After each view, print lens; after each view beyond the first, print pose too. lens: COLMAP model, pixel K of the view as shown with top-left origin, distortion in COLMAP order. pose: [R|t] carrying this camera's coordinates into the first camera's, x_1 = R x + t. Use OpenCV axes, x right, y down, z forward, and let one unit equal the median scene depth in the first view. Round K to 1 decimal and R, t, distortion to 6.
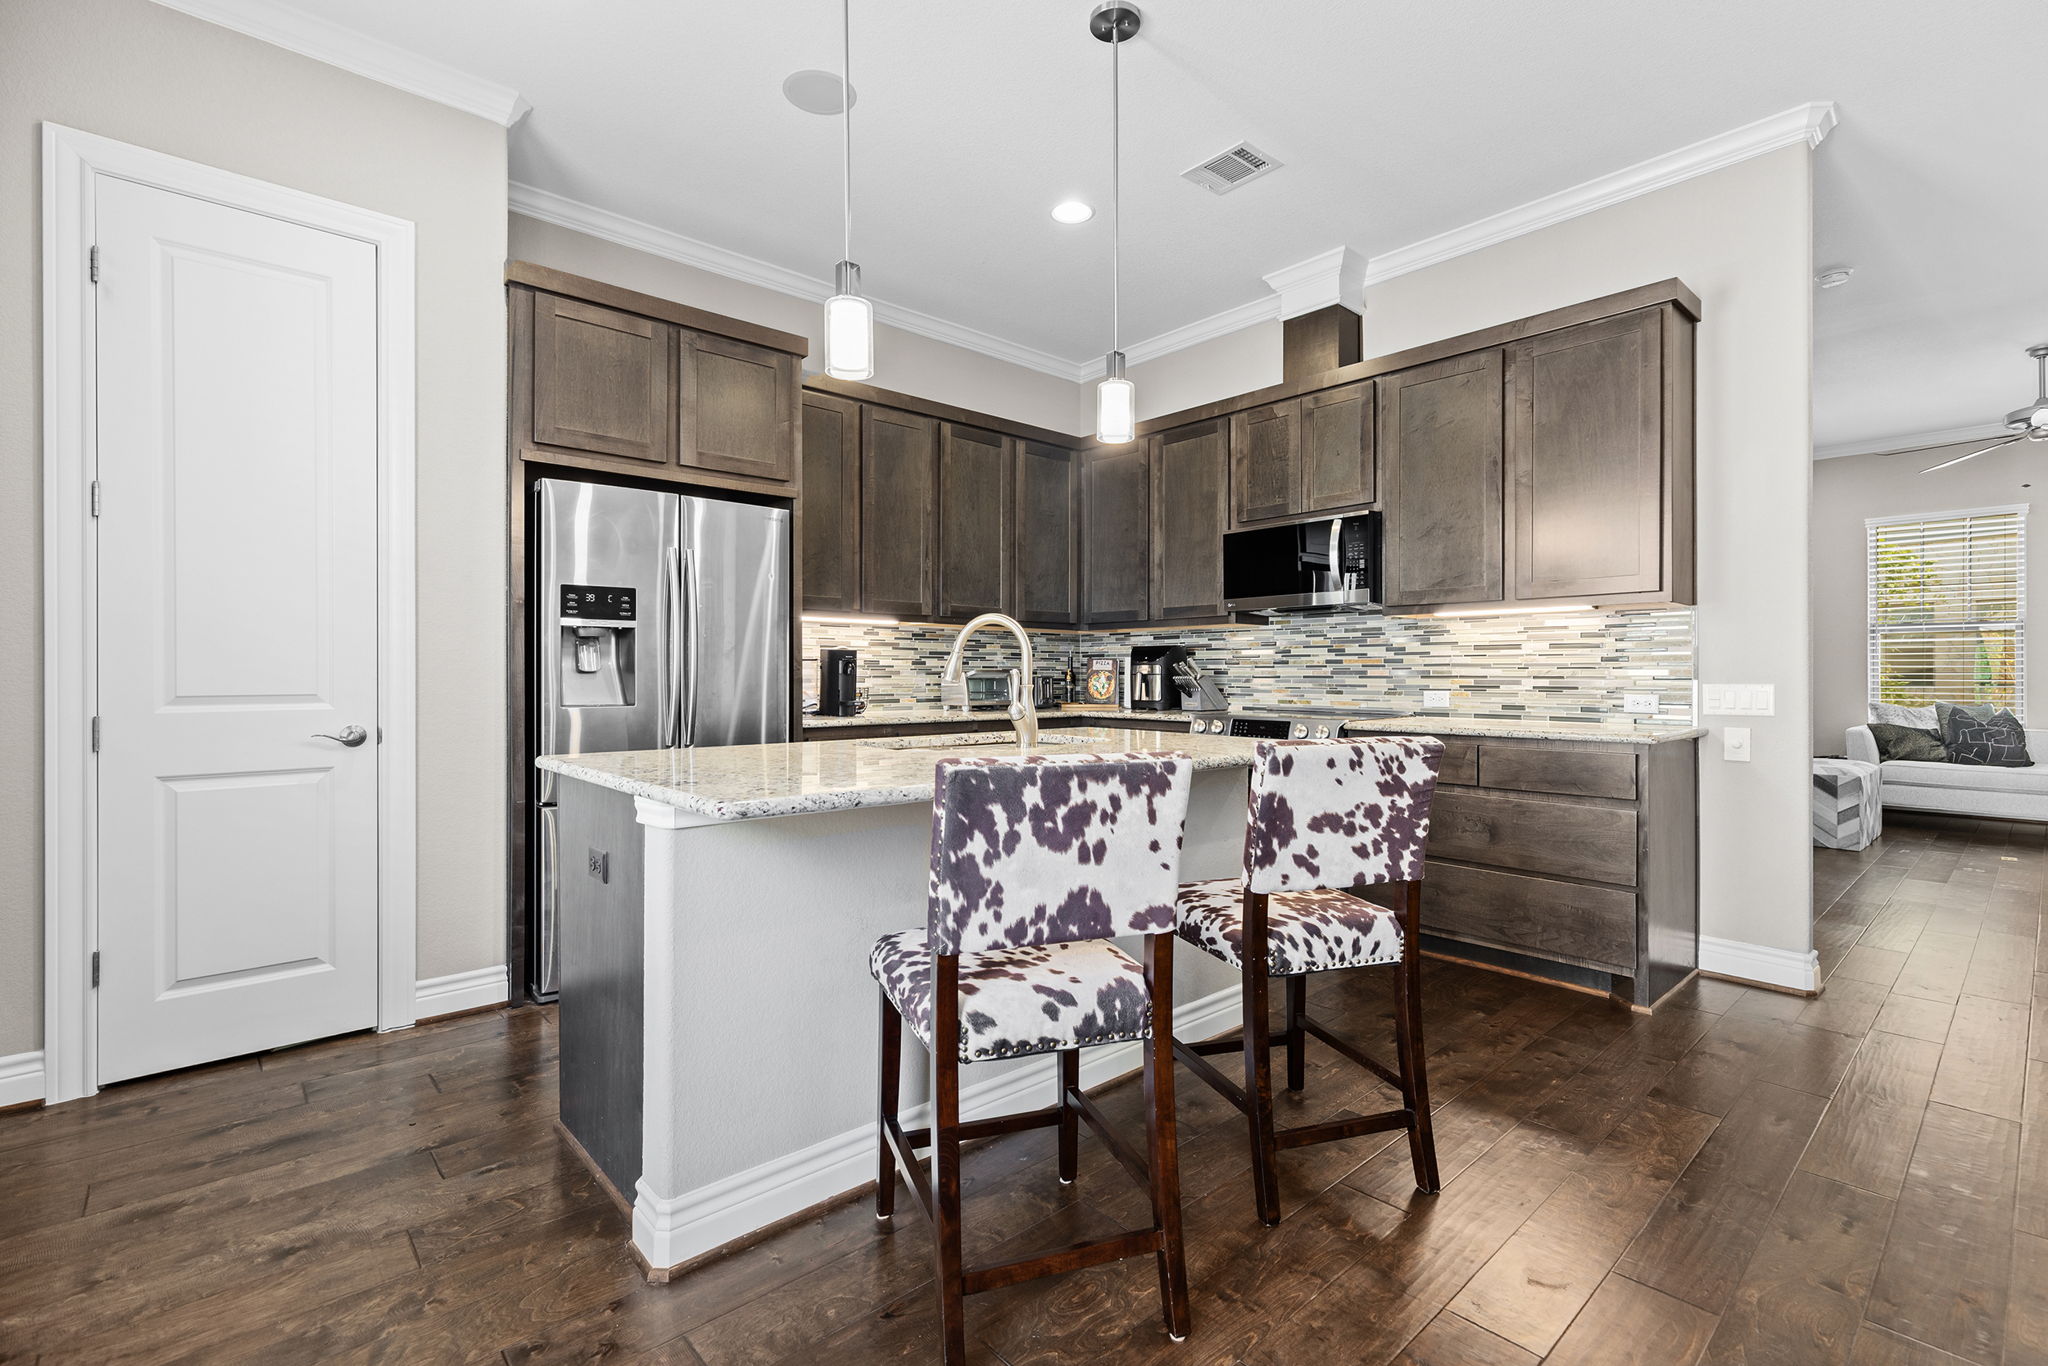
lens RADIAL K [[918.4, 0, 1023.4], [0, 918.4, 676.0], [0, 0, 1]] dist [0.007338, -0.001372]
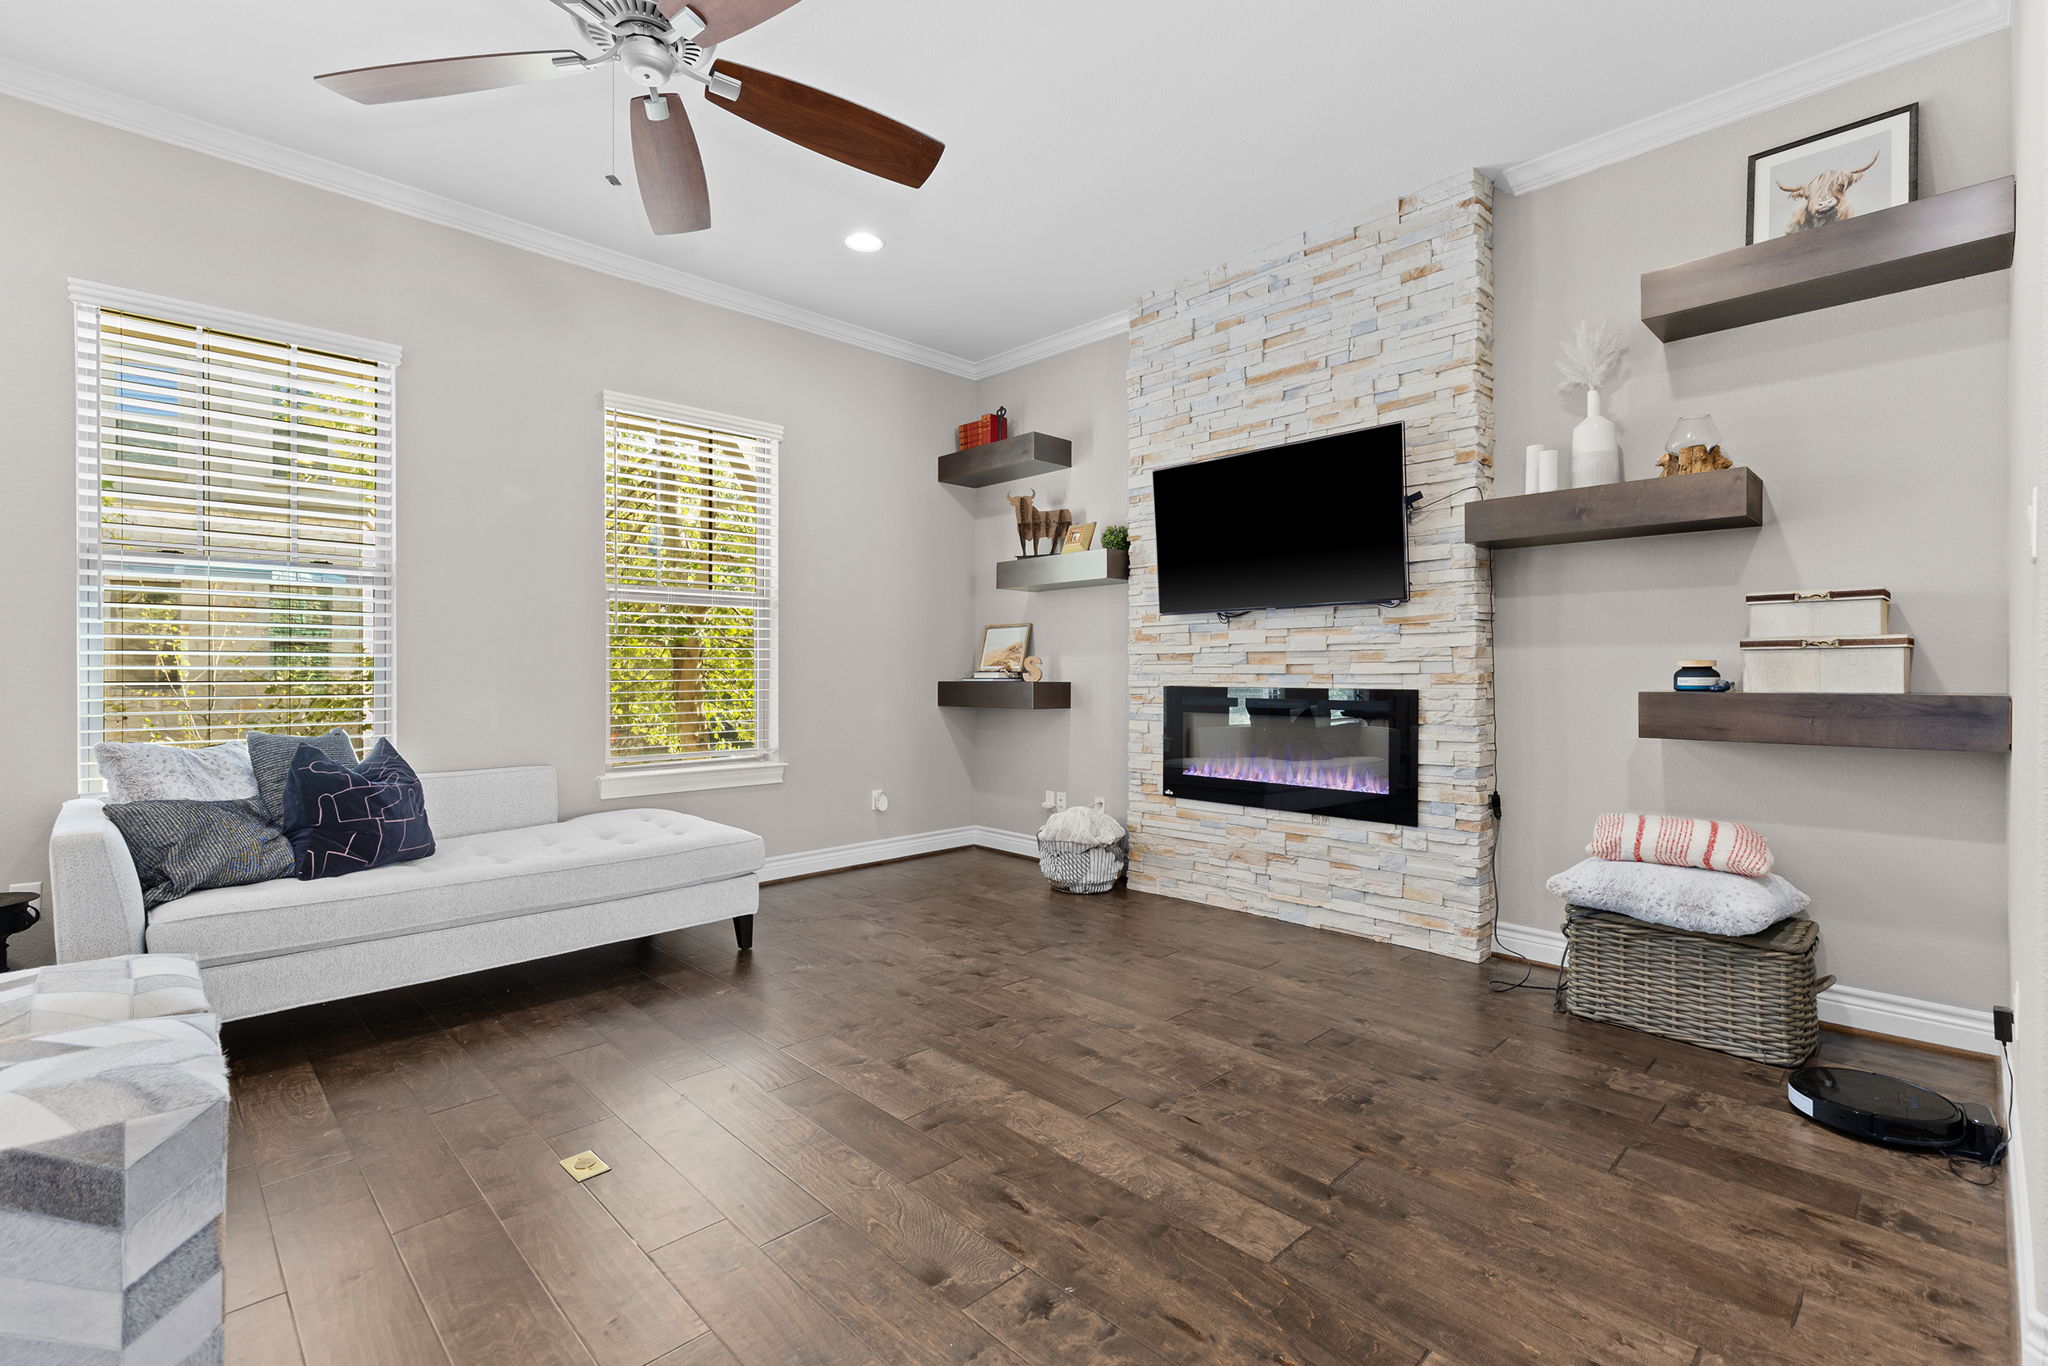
lens RADIAL K [[918.4, 0, 1026.1], [0, 918.4, 669.7], [0, 0, 1]] dist [0.007338, -0.001372]
pose [[-0.043723, 0.005578, 0.999028, 1.177283], [-0.001593, 0.999983, -0.005653, -0.000135], [-0.999042, -0.001839, -0.043714, 1.438410]]
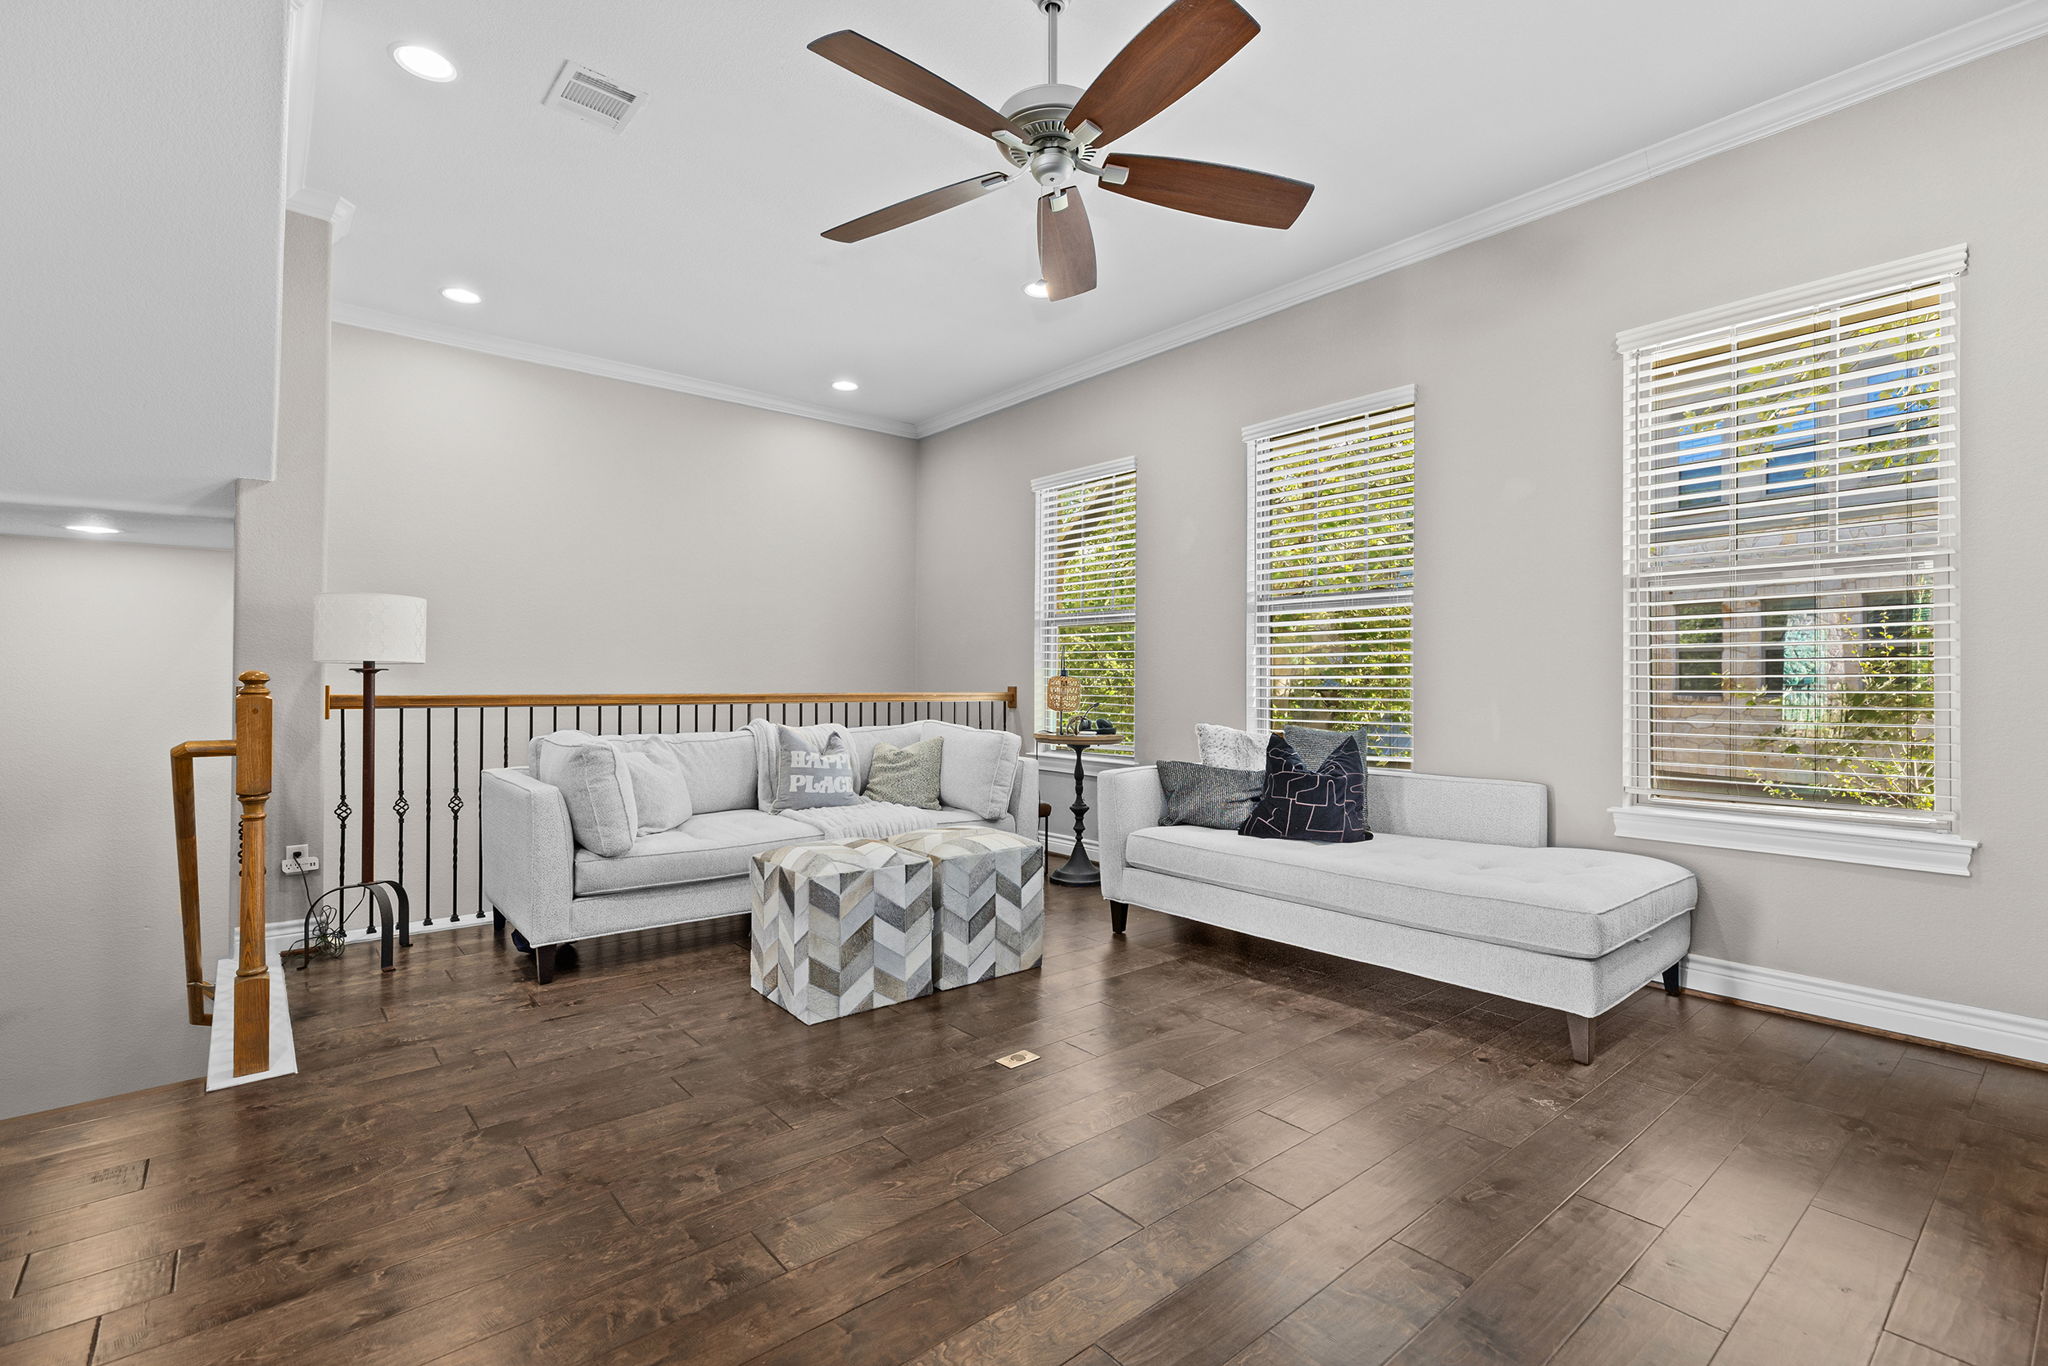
lens RADIAL K [[918.4, 0, 1013.3], [0, 918.4, 676.1], [0, 0, 1]] dist [0.007338, -0.001372]
pose [[0.999259, 0.003939, -0.038293, 1.851972], [-0.004084, 0.999985, -0.003711, -0.000561], [0.038278, 0.003865, 0.999260, 0.891453]]
